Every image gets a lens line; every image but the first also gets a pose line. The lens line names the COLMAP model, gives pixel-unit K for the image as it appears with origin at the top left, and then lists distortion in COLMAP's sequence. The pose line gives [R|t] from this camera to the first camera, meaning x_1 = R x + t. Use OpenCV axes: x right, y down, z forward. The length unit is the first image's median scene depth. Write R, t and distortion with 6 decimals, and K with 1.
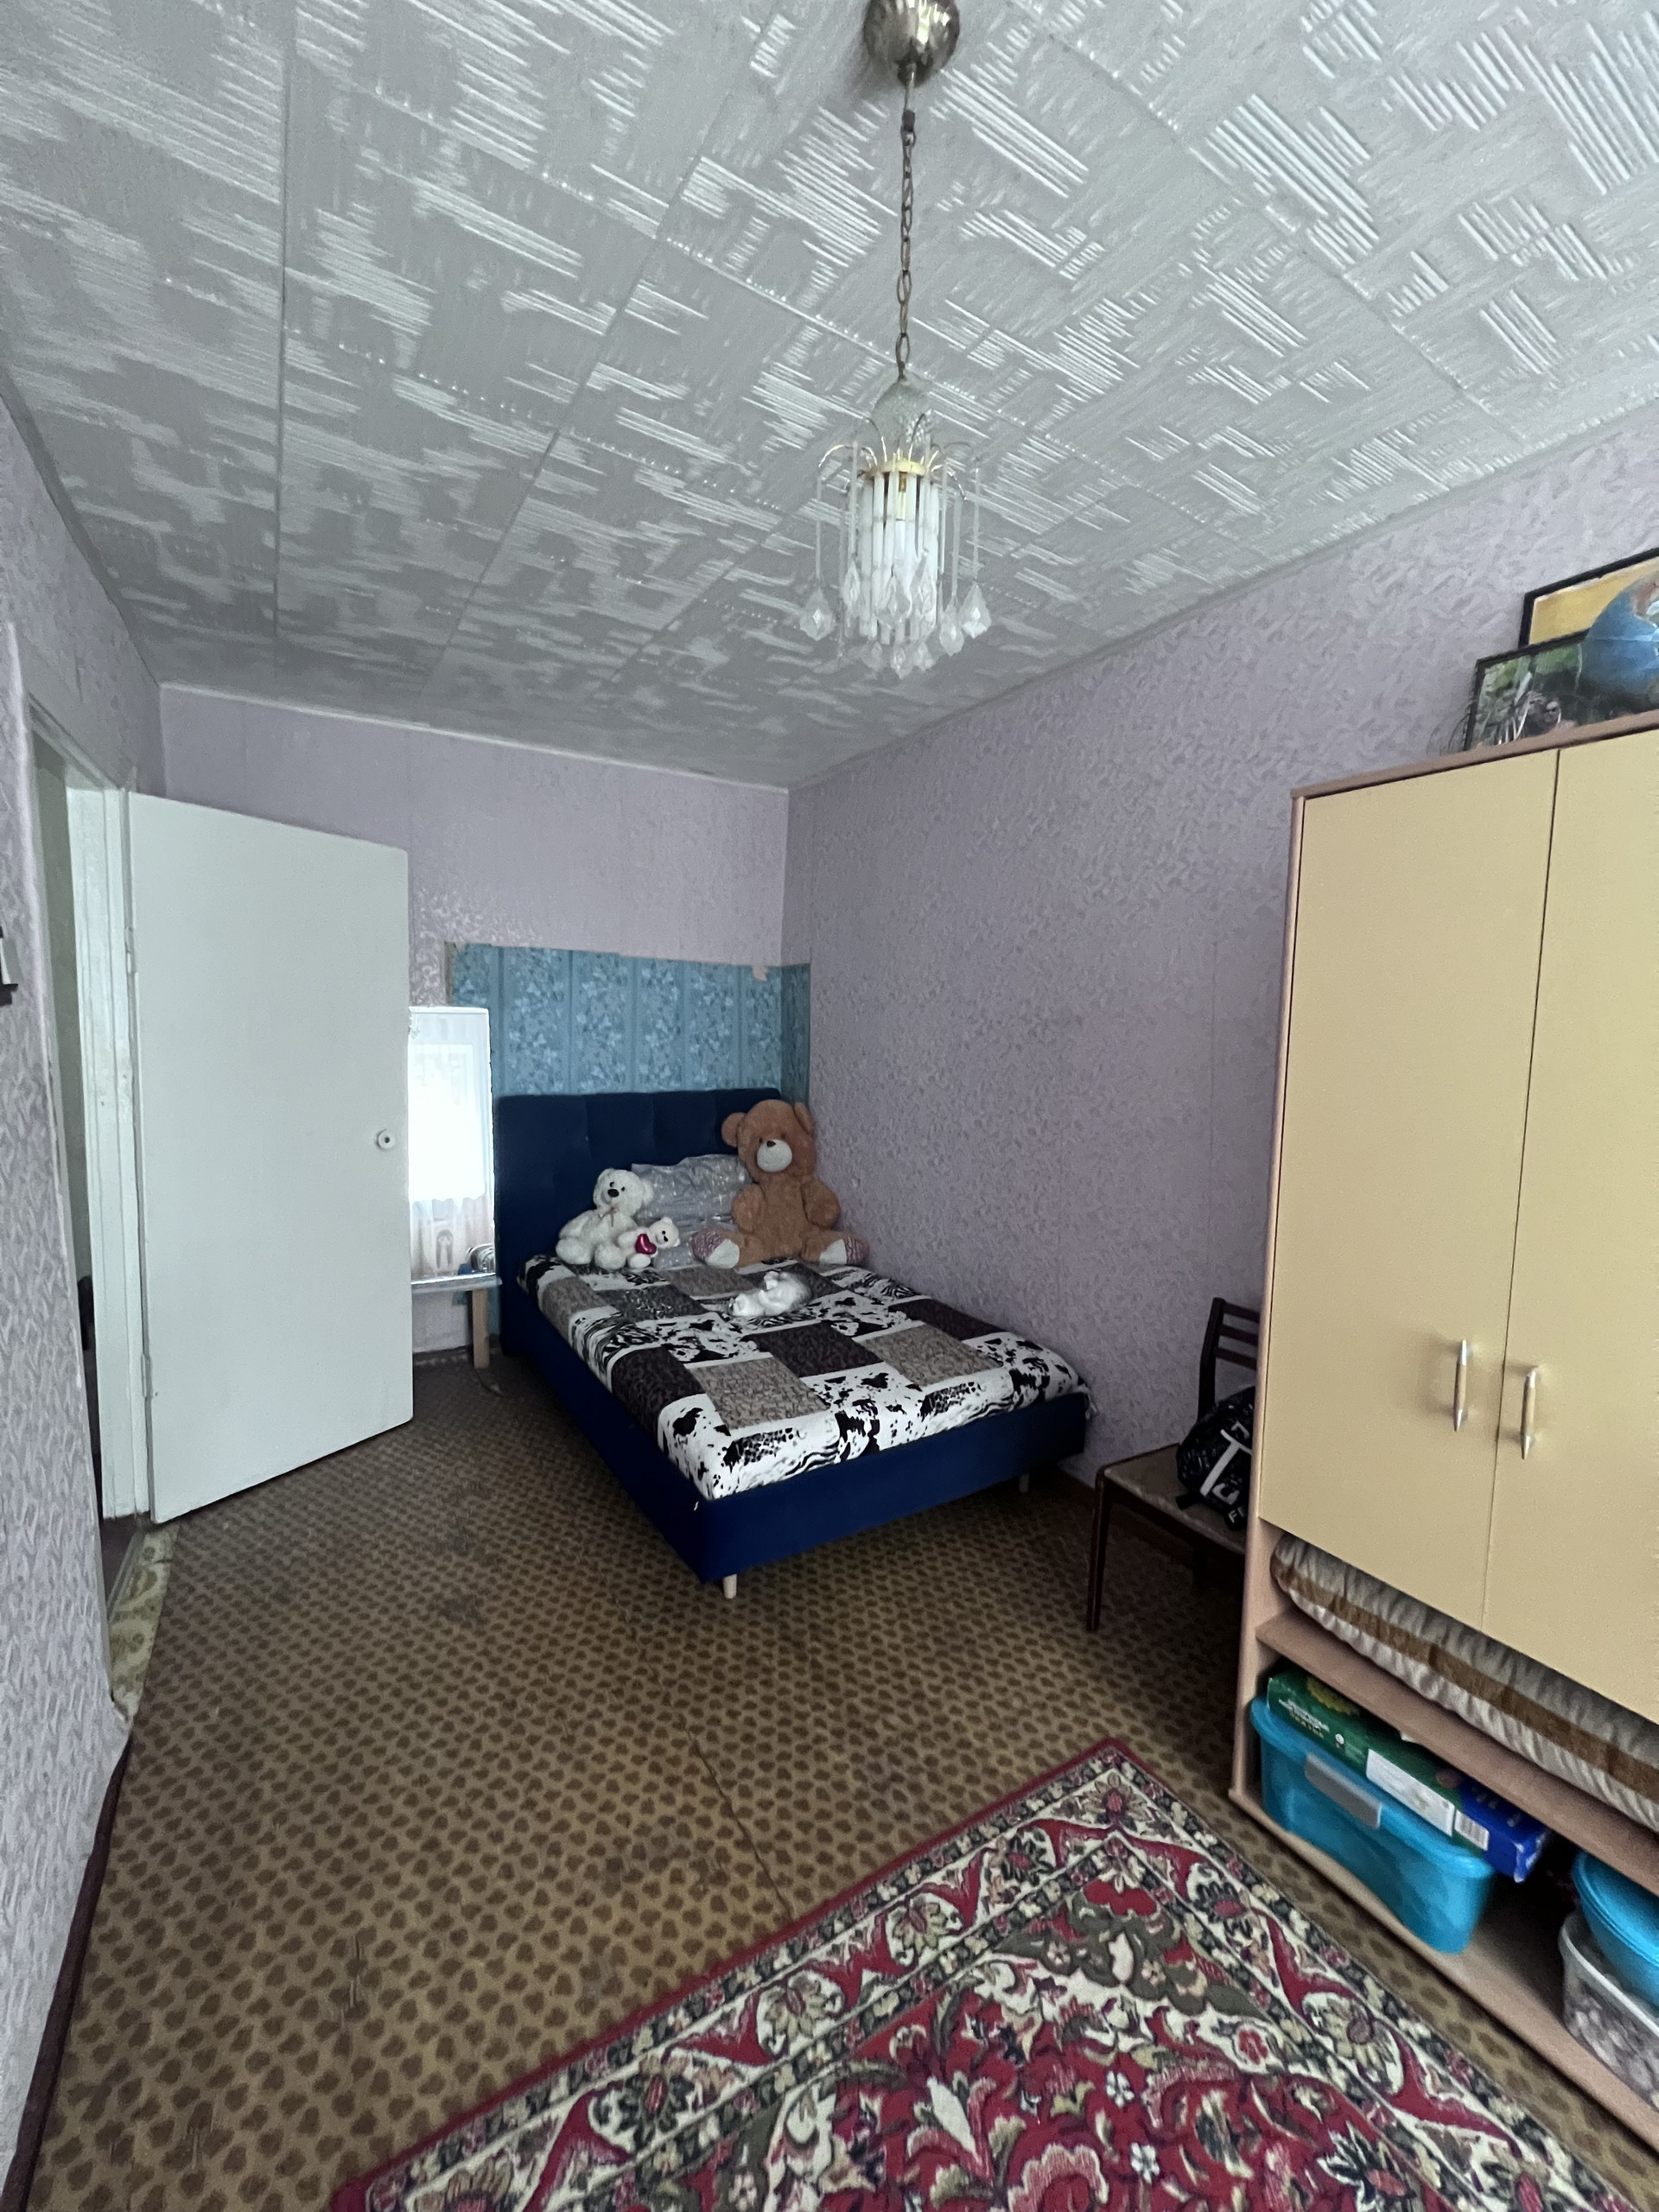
lens RADIAL K [[890.0, 0, 837.9], [0, 890.0, 1102.1], [0, 0, 1]] dist [-0.001278, 0.000710]
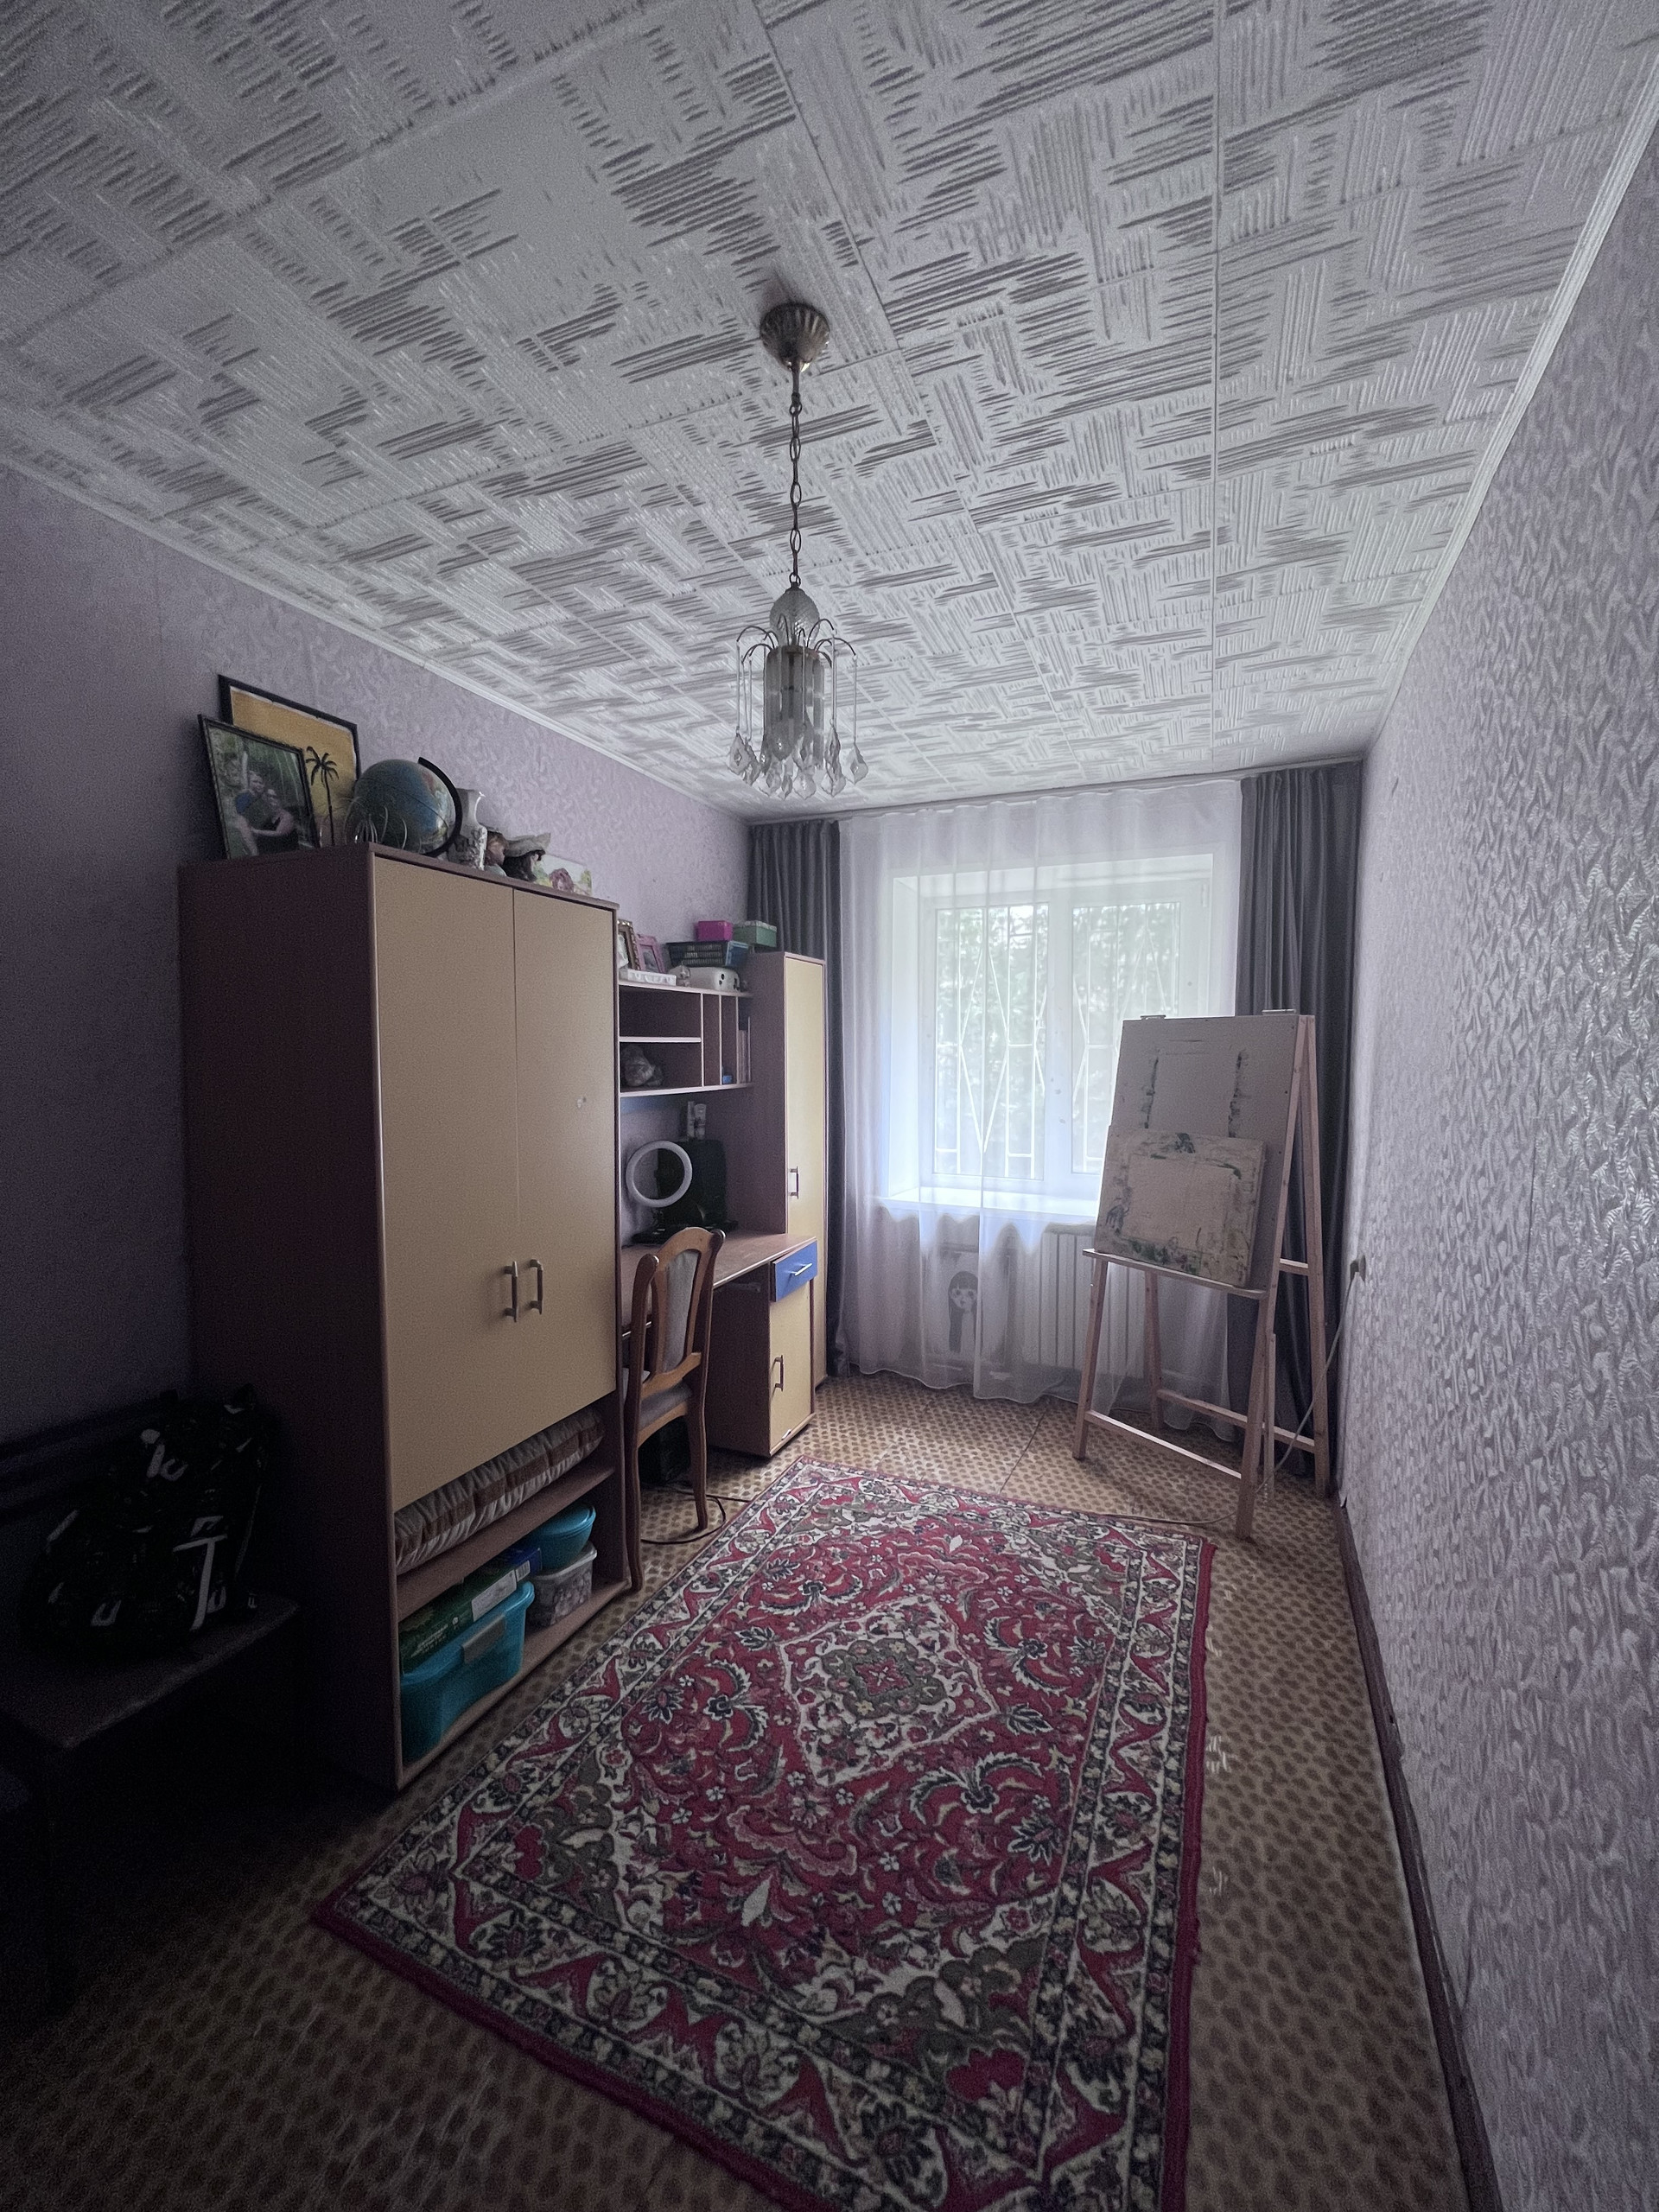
lens RADIAL K [[890.0, 0, 837.5], [0, 890.0, 1108.8], [0, 0, 1]] dist [-0.001278, 0.000710]
pose [[-0.574312, -0.073425, 0.815337, -0.806583], [0.059453, 0.989599, 0.130995, -0.151903], [-0.816475, 0.123706, -0.563973, 1.315318]]
